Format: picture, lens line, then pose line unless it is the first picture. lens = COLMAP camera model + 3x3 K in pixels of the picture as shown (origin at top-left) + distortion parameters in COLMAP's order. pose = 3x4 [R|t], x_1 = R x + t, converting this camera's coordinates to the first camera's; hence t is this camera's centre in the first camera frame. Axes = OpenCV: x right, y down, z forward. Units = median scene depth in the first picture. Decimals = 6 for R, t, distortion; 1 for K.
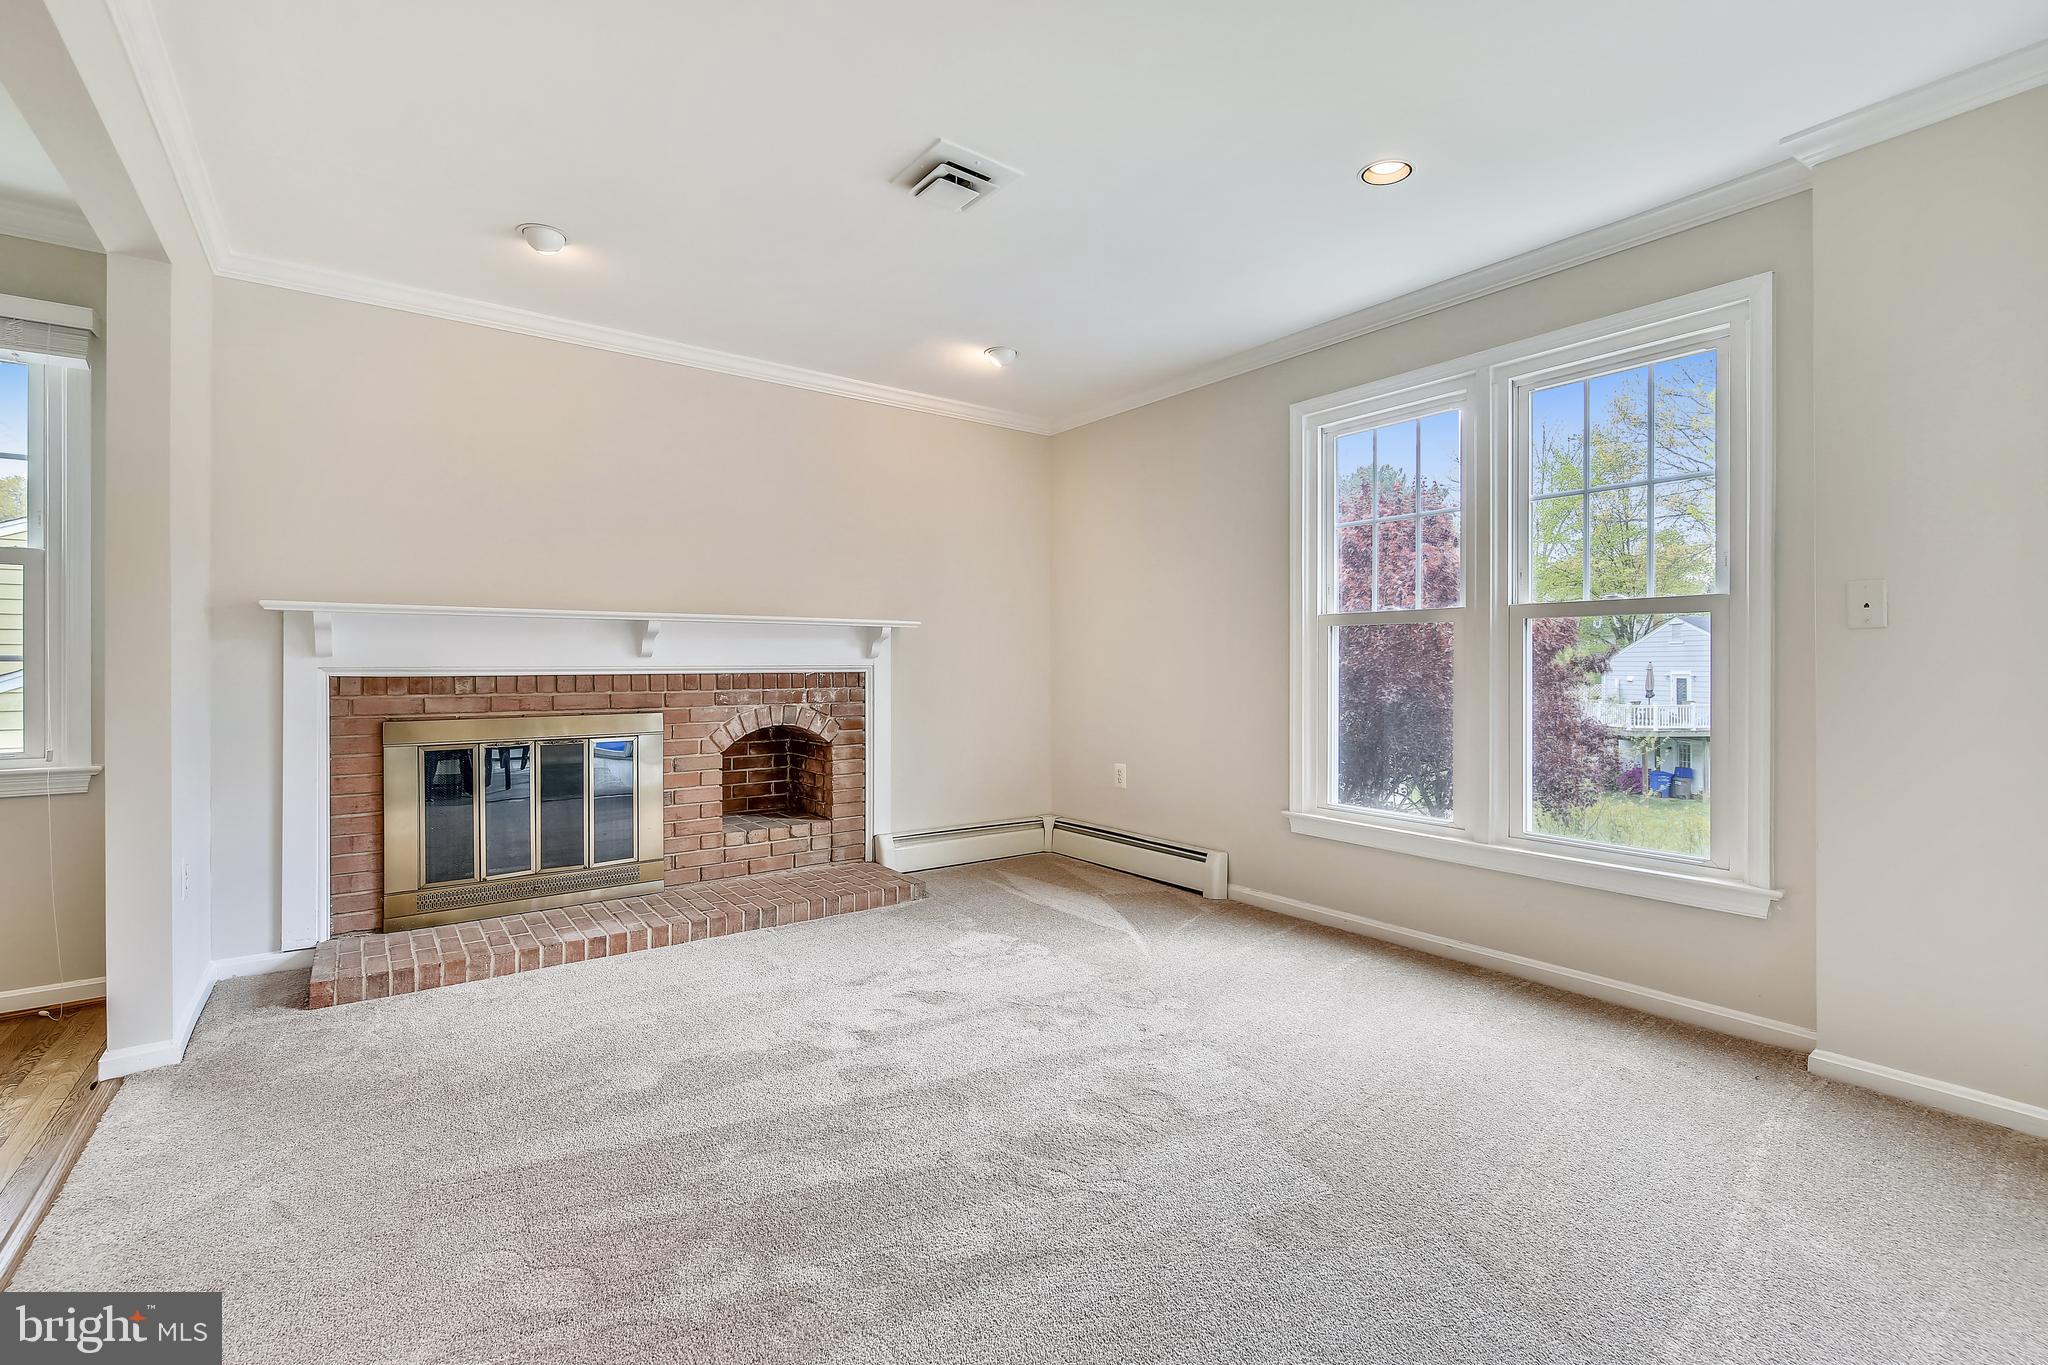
lens RADIAL K [[890.5, 0, 1026.3], [0, 890.5, 674.3], [0, 0, 1]] dist [0.013321, -0.001241]
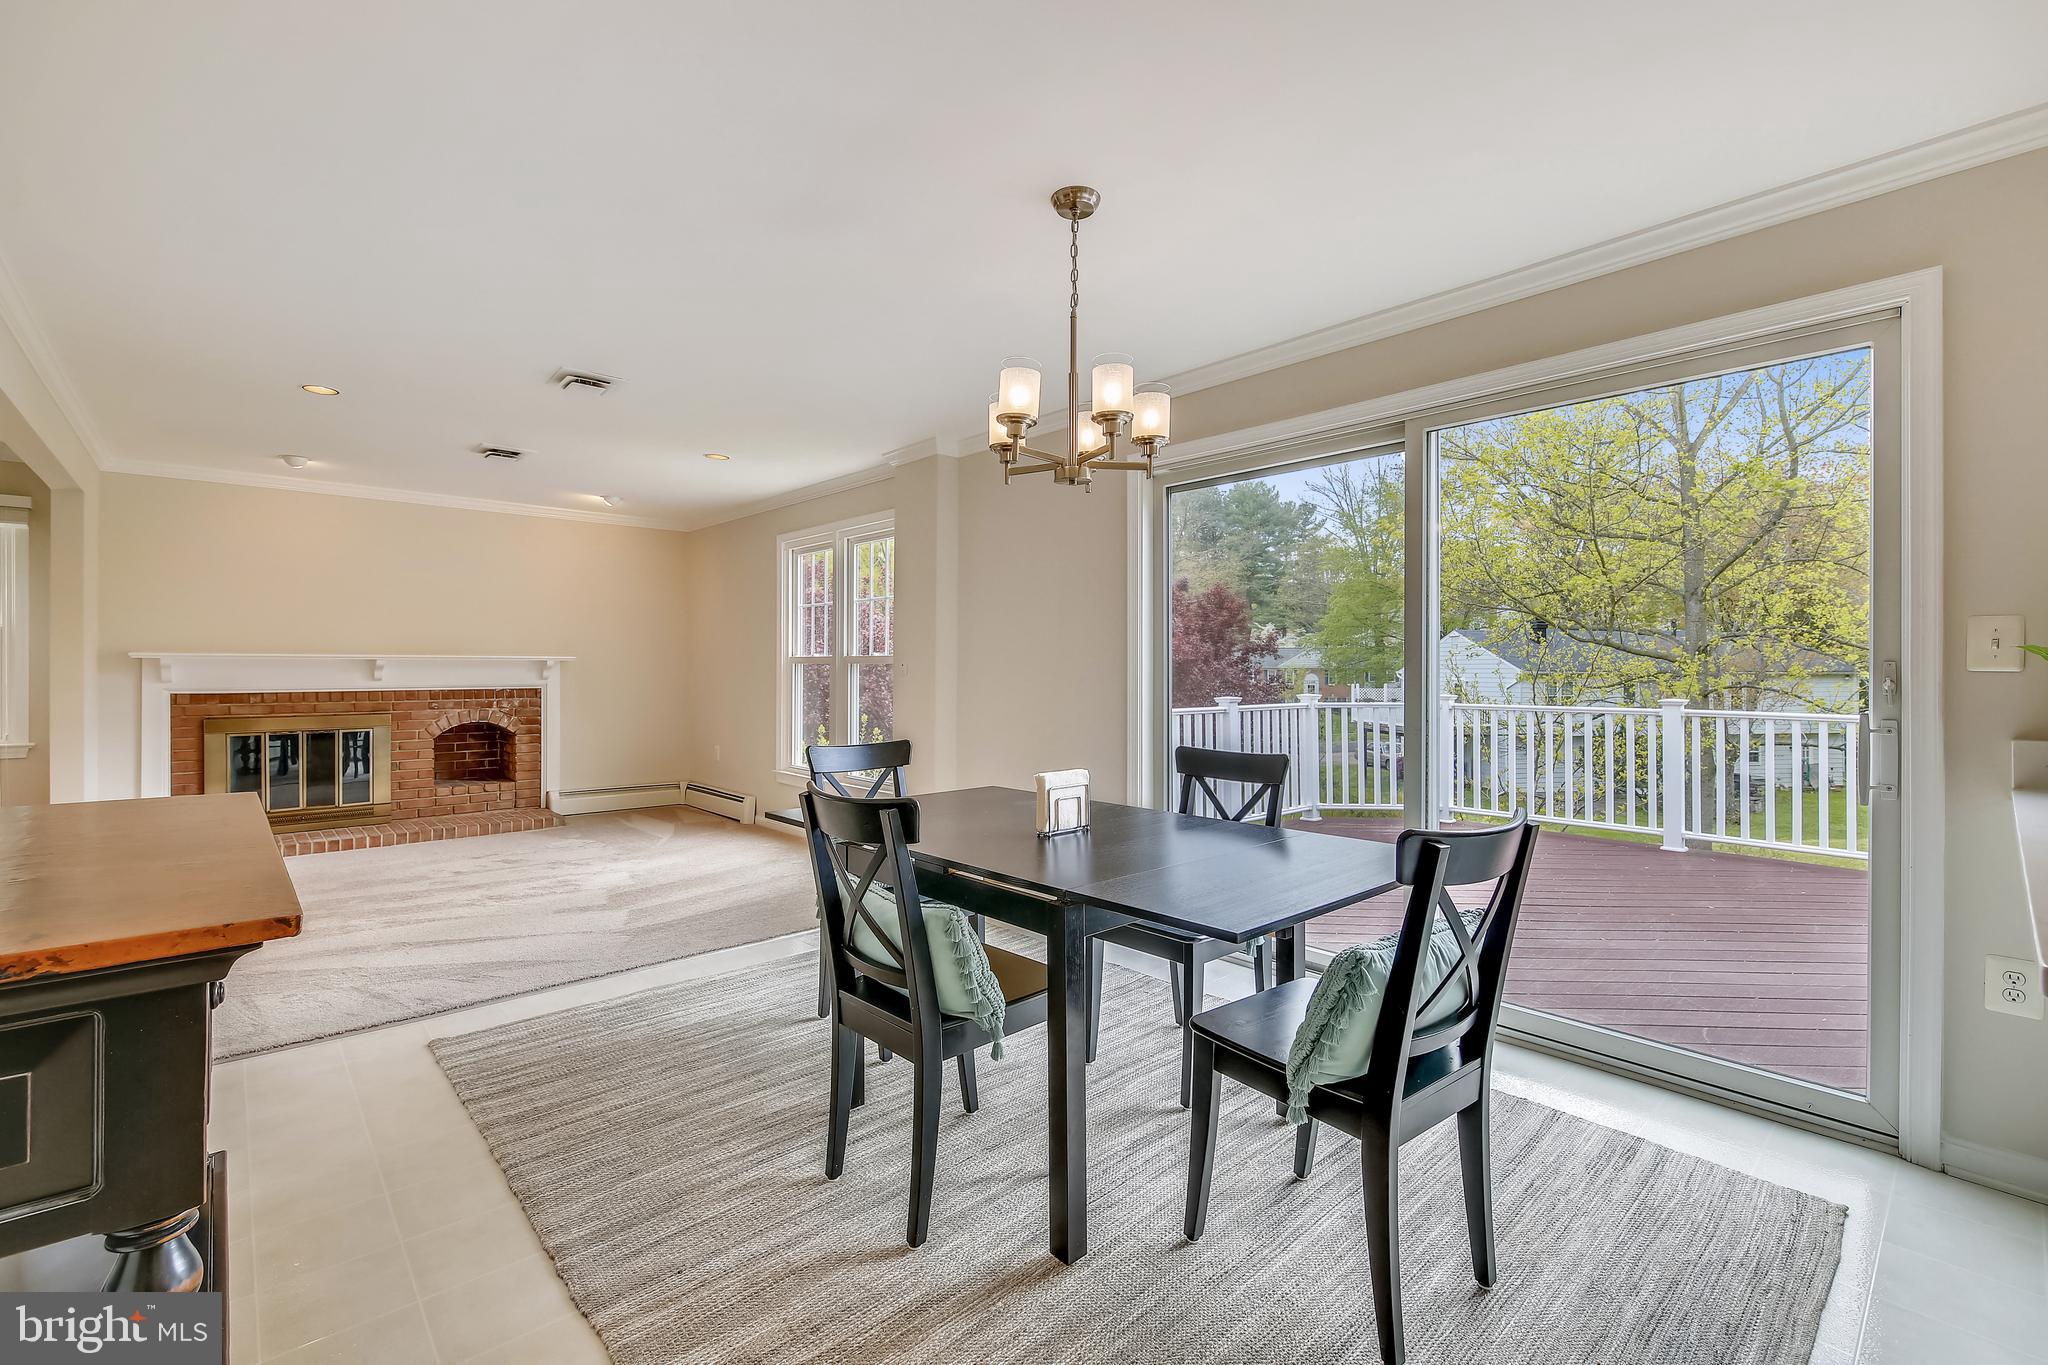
lens RADIAL K [[890.5, 0, 1022.0], [0, 890.5, 676.0], [0, 0, 1]] dist [0.013321, -0.001241]
pose [[0.995958, 0.001187, 0.089816, 0.579675], [-0.000987, 0.999997, -0.002271, -0.023896], [-0.089818, 0.002174, 0.995956, -0.722552]]
